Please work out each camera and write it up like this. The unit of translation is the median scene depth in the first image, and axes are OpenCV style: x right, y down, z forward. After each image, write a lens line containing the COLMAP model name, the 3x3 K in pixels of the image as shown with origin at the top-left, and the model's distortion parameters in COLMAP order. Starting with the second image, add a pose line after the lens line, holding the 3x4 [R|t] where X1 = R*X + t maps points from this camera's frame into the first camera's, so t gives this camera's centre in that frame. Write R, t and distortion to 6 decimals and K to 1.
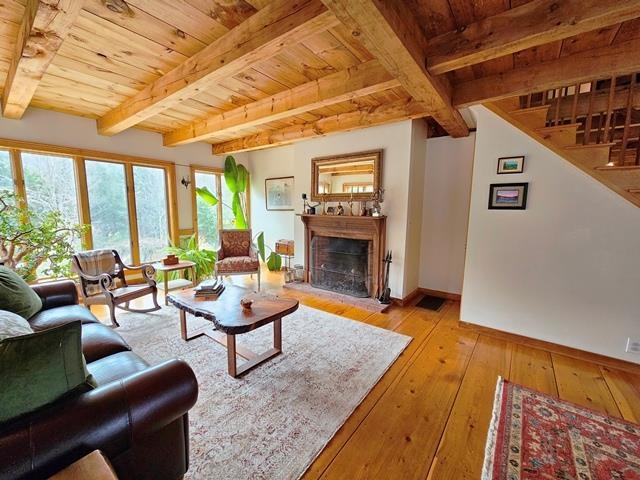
lens RADIAL K [[262.3, 0, 323.0], [0, 262.3, 240.6], [0, 0, 1]] dist [0.003969, 0.000177]
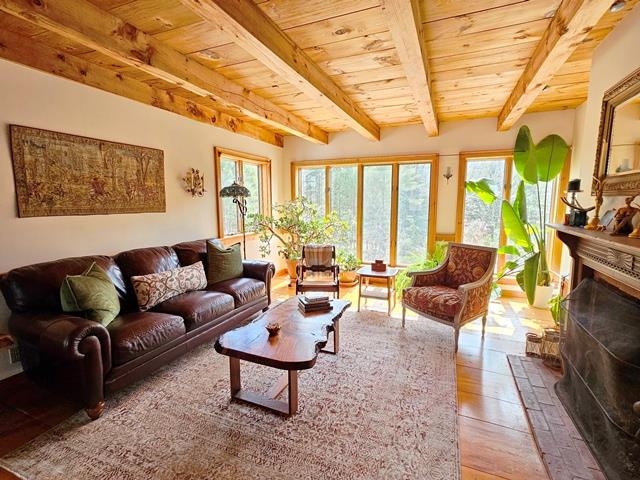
lens RADIAL K [[304.7, 0, 323.5], [0, 304.7, 240.0], [0, 0, 1]] dist [0.003701, 0.000852]
pose [[0.249540, 0.109753, -0.962125, 0.398784], [-0.117550, 0.989642, 0.082404, -0.082664], [0.961203, 0.092535, 0.259857, 0.550513]]
